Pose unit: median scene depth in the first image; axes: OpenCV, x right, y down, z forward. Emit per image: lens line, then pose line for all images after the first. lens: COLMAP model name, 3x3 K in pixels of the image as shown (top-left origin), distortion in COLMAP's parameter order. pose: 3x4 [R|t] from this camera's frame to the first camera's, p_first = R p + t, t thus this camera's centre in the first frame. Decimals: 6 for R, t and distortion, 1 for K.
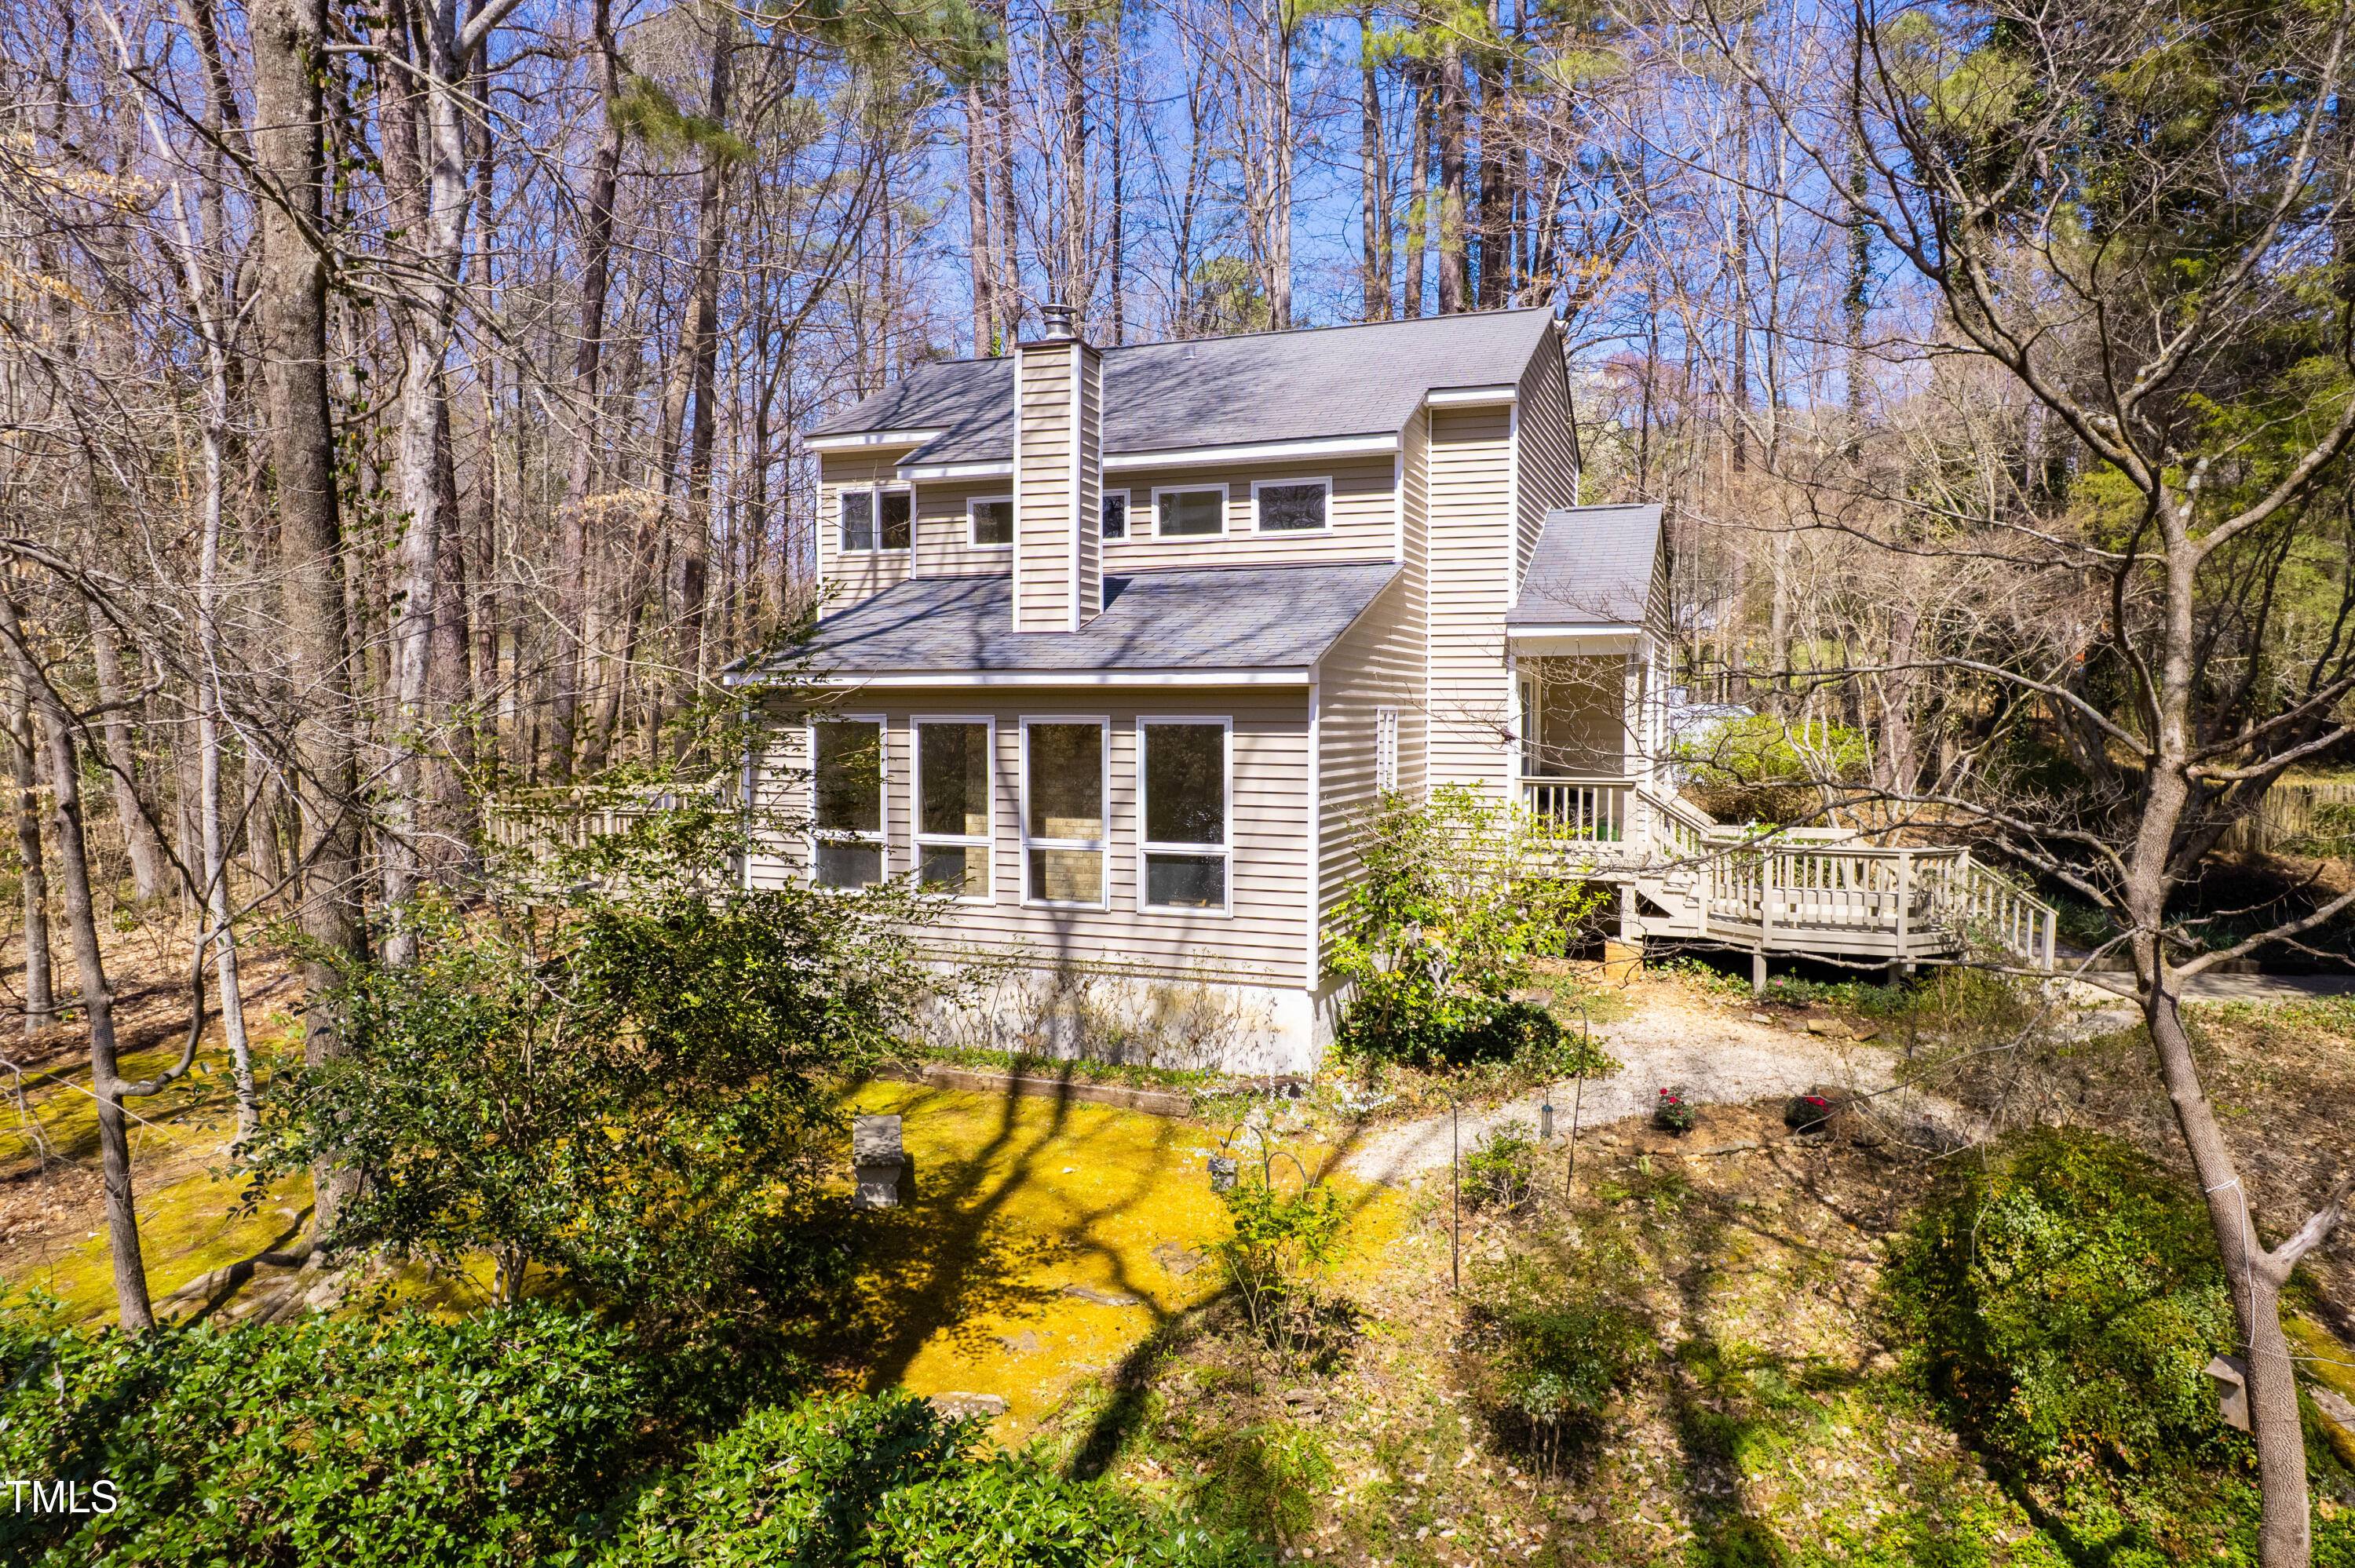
lens RADIAL K [[1489.7, 0, 1178.8], [0, 1489.7, 782.3], [0, 0, 1]] dist [-0.040161, 0.016278]
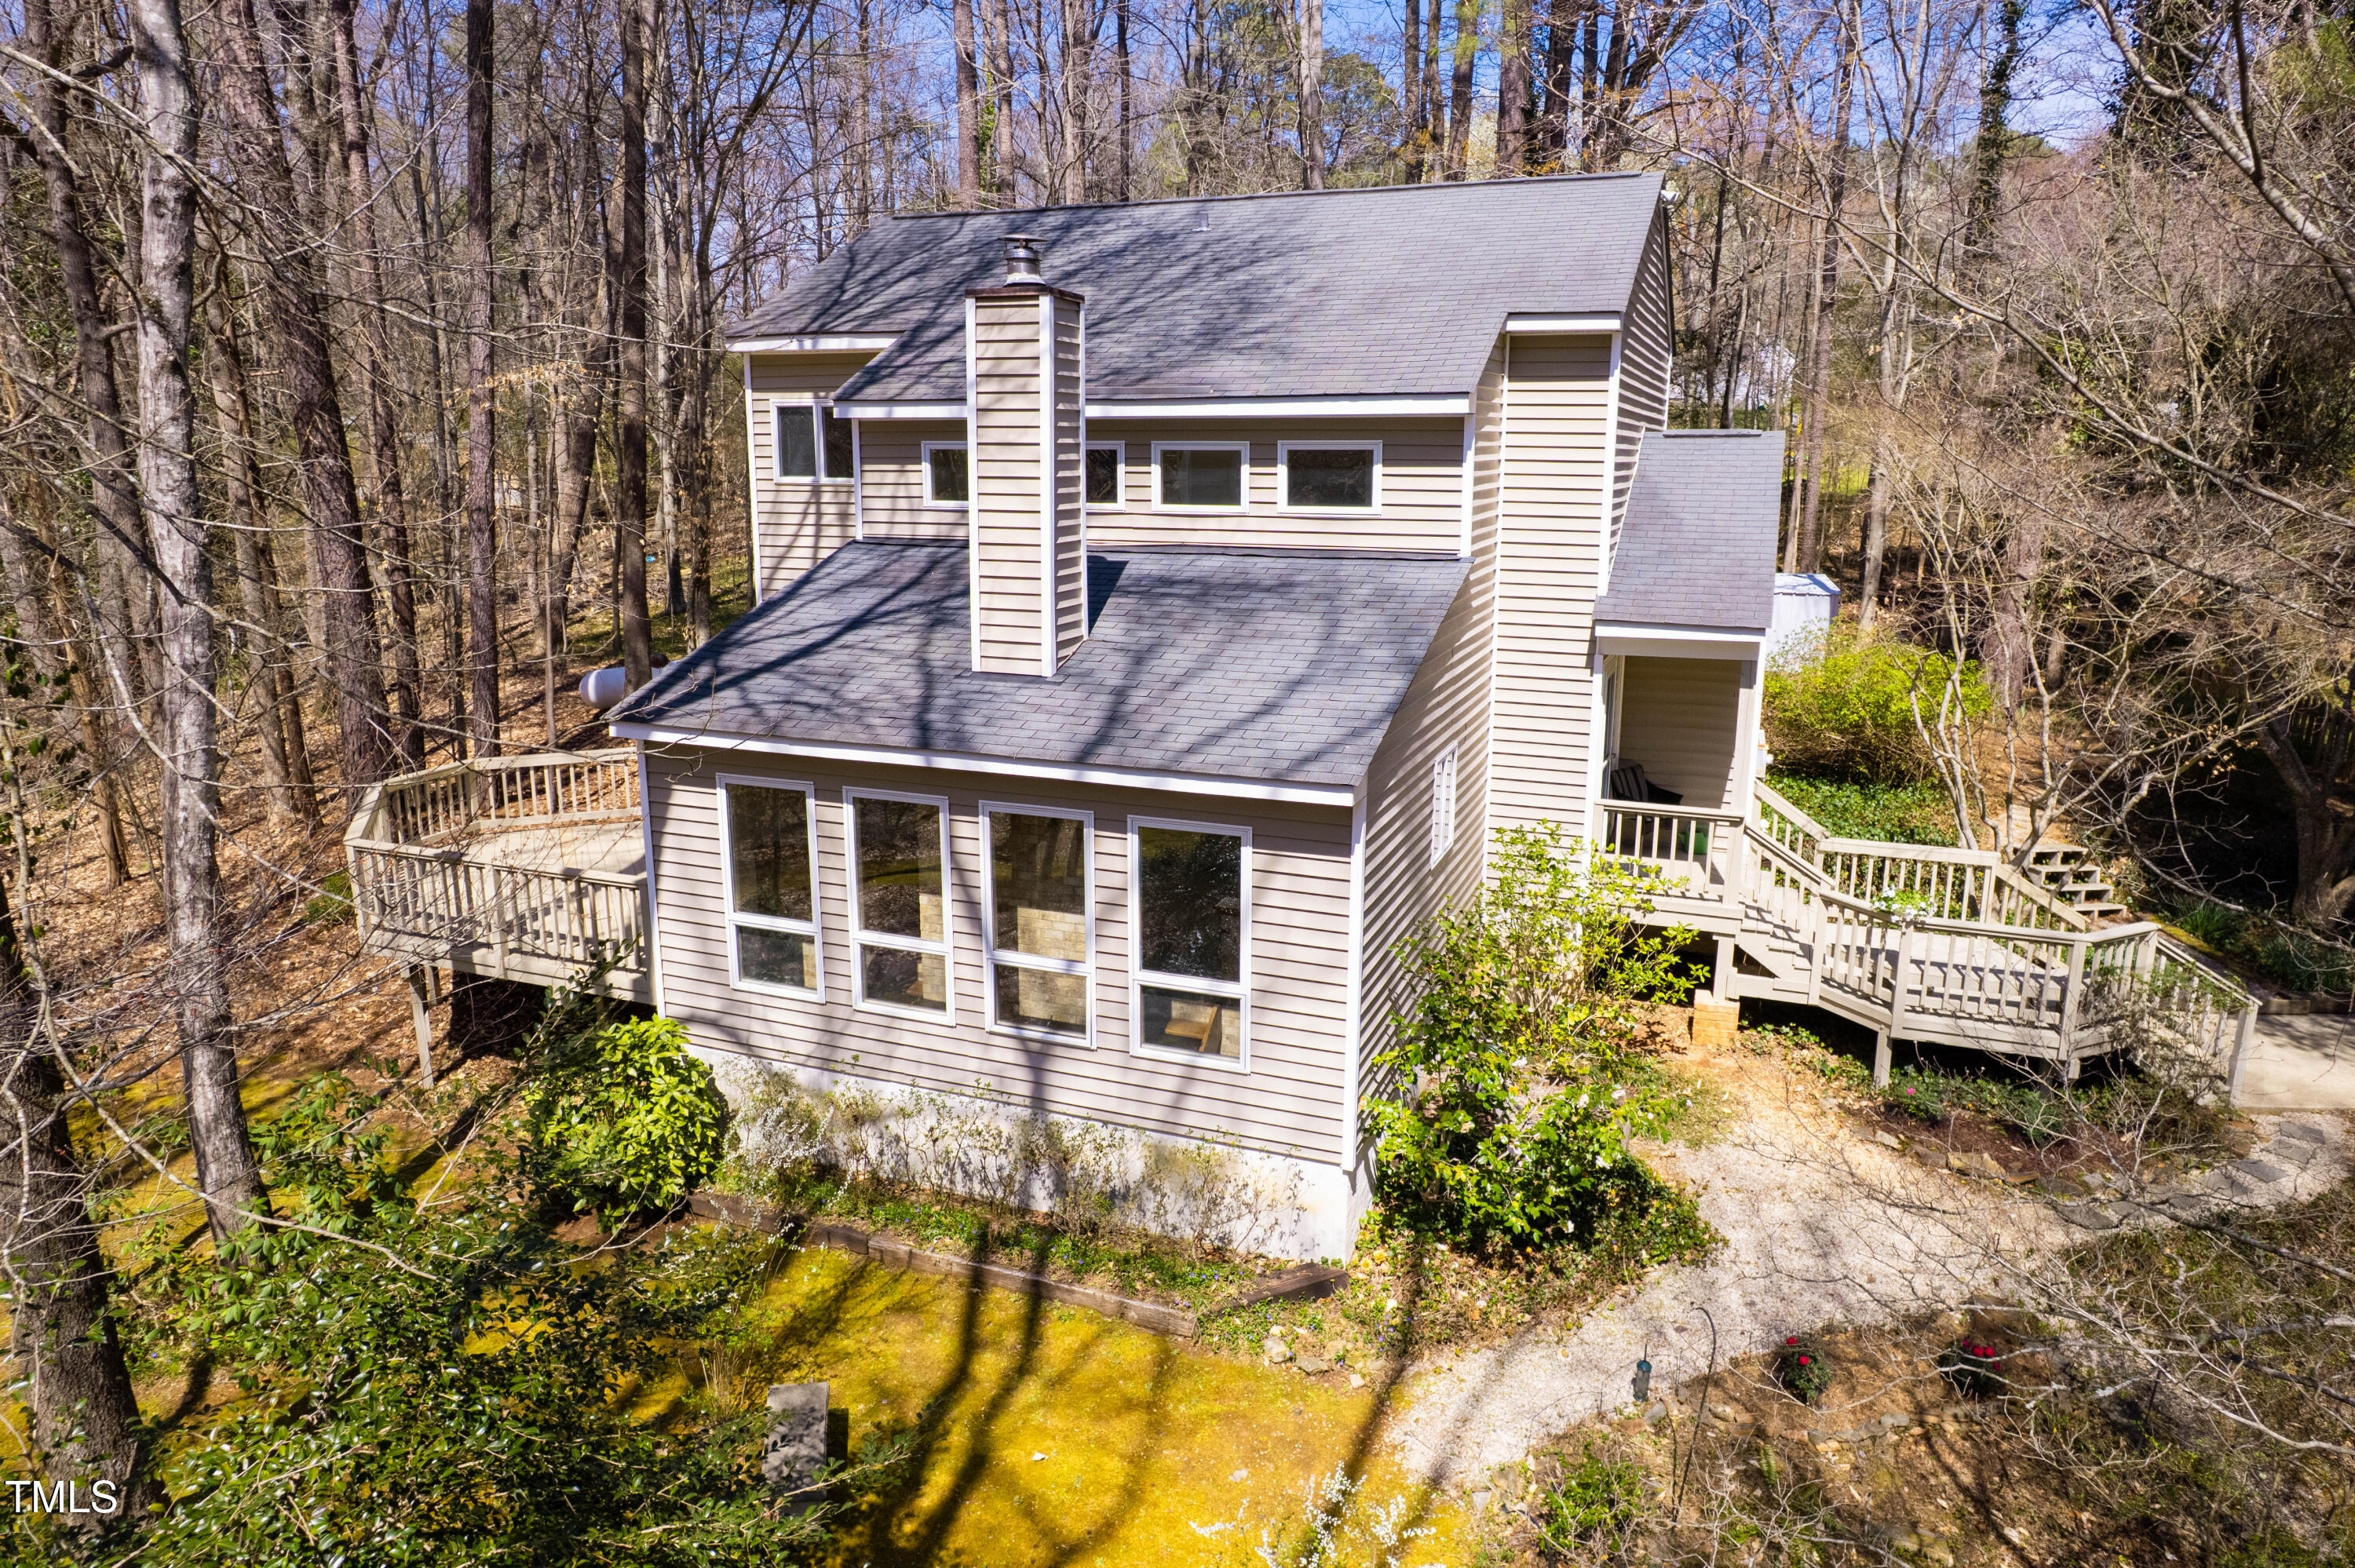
lens RADIAL K [[1489.7, 0, 1175.4], [0, 1489.7, 782.1], [0, 0, 1]] dist [-0.040161, 0.016278]
pose [[0.999930, 0.004421, -0.010997, 0.004381], [-0.002483, 0.985384, 0.170329, -0.172711], [0.011590, -0.170290, 0.985326, 0.216309]]
